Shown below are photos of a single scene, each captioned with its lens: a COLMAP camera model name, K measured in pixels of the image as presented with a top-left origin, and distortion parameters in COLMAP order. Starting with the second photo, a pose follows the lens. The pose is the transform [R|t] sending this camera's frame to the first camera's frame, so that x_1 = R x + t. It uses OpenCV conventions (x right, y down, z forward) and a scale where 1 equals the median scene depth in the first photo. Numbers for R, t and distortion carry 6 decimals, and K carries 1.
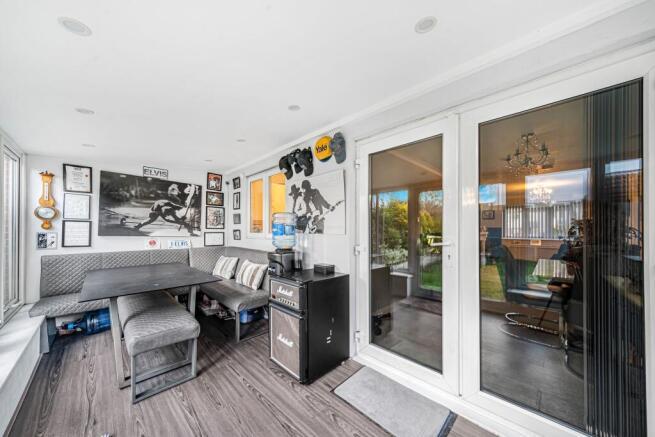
lens RADIAL K [[233.5, 0, 321.7], [0, 233.5, 229.2], [0, 0, 1]] dist [0.013205, -0.000107]
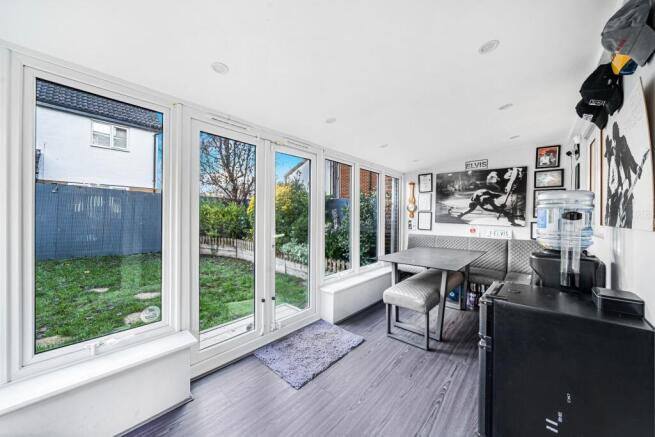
lens RADIAL K [[233.5, 0, 327.1], [0, 233.5, 217.4], [0, 0, 1]] dist [0.013205, -0.000107]
pose [[0.065002, 0.001264, -0.997884, 0.313717], [-0.005894, 0.999982, 0.000882, 0.000110], [0.997868, 0.005824, 0.065008, 0.261099]]
